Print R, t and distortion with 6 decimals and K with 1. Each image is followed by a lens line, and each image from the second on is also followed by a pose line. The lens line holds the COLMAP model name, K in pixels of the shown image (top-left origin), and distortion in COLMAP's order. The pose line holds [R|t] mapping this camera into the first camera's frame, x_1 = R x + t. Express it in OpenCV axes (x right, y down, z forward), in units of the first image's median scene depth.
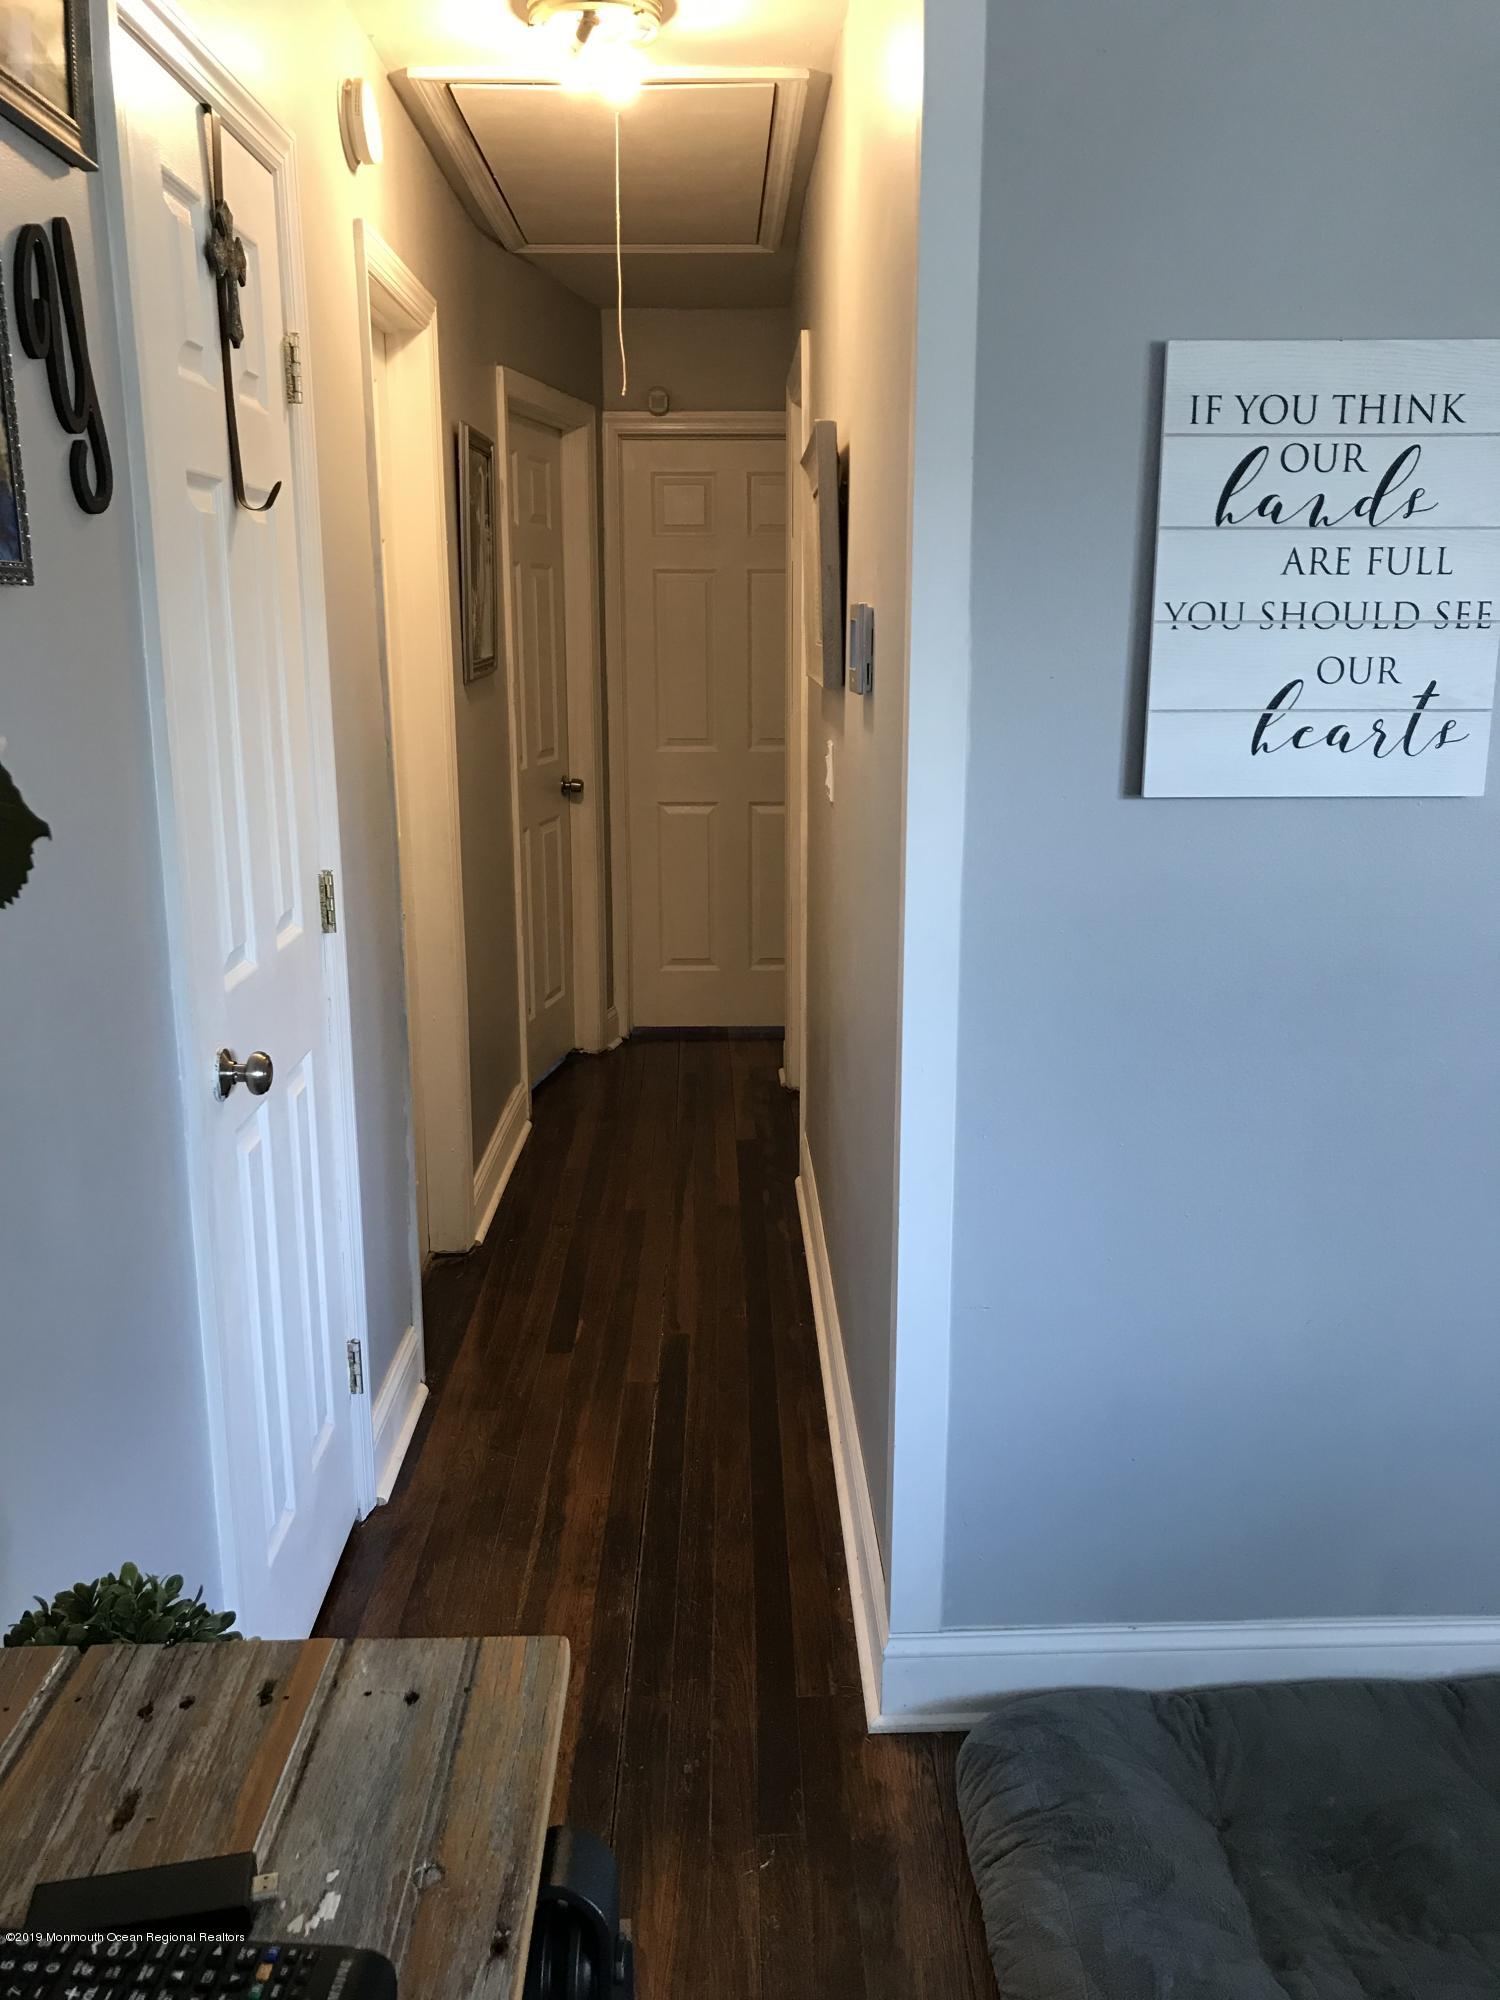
lens RADIAL K [[1622.5, 0, 783.6], [0, 1622.5, 1004.1], [0, 0, 1]] dist [-0.005708, 0.002041]
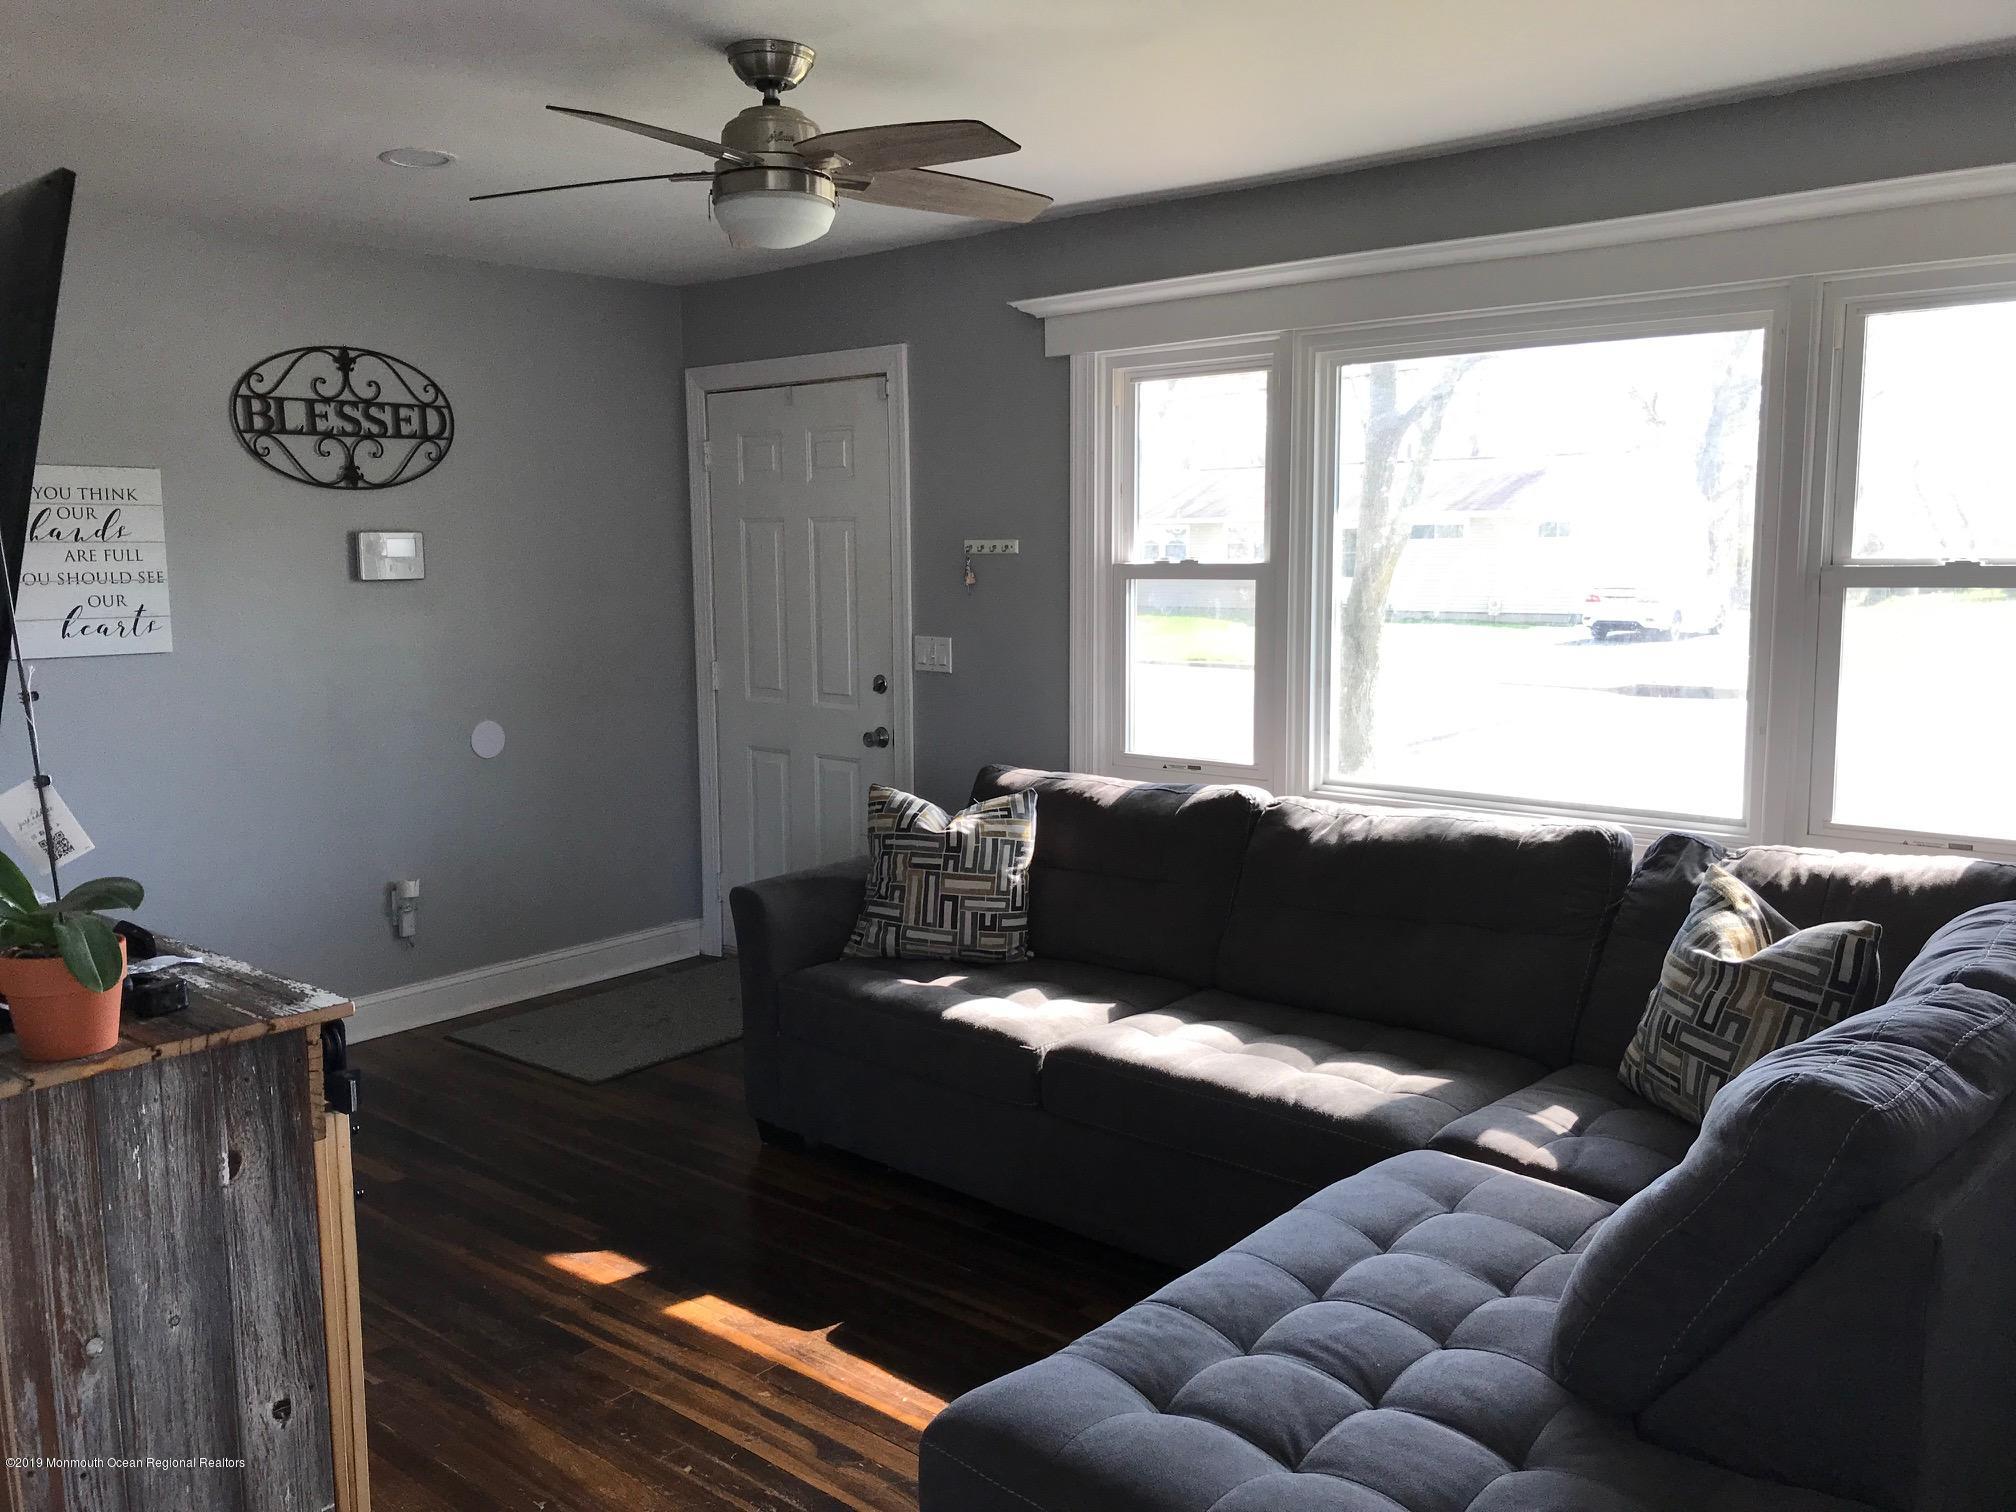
lens RADIAL K [[1635.5, 0, 1008.0], [0, 1635.5, 756.0], [0, 0, 1]] dist [-0.005708, 0.002041]
pose [[0.687460, -0.096544, 0.719776, -0.474178], [0.174862, 0.983969, -0.035032, 0.327442], [-0.704856, 0.149945, 0.693322, -1.531232]]
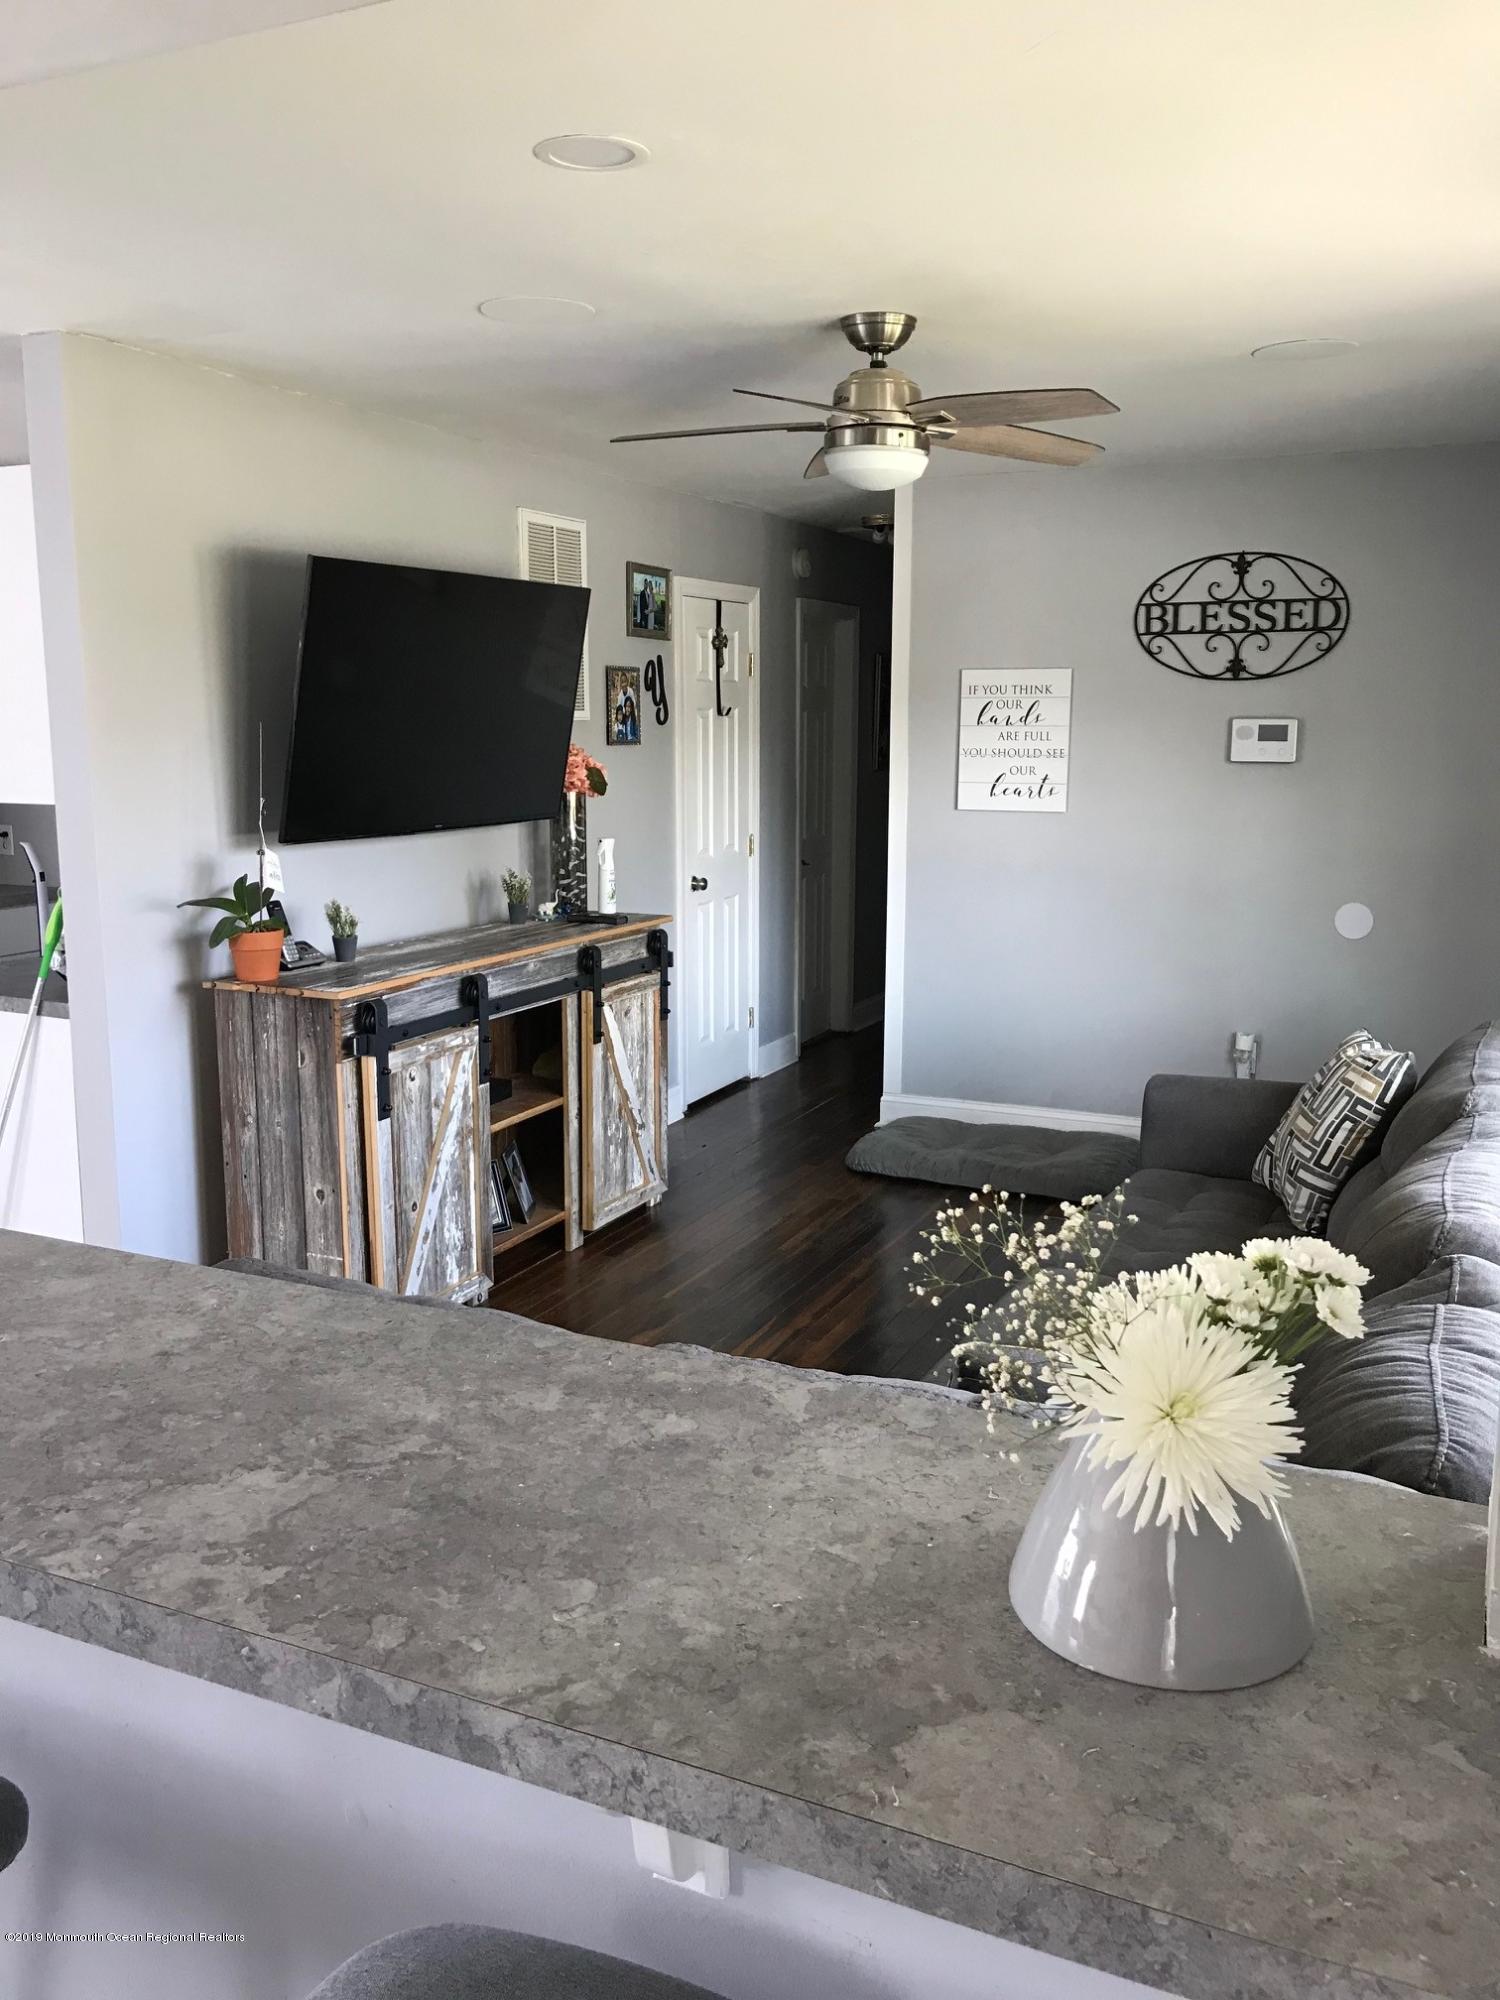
lens RADIAL K [[1622.0, 0, 750.0], [0, 1622.0, 1000.0], [0, 0, 1]] dist [0.089040, -0.340709]
pose [[0.889902, 0.083087, -0.448520, 1.339987], [-0.108467, 0.993612, -0.031145, 0.390718], [0.443067, 0.076365, 0.893230, -2.013242]]
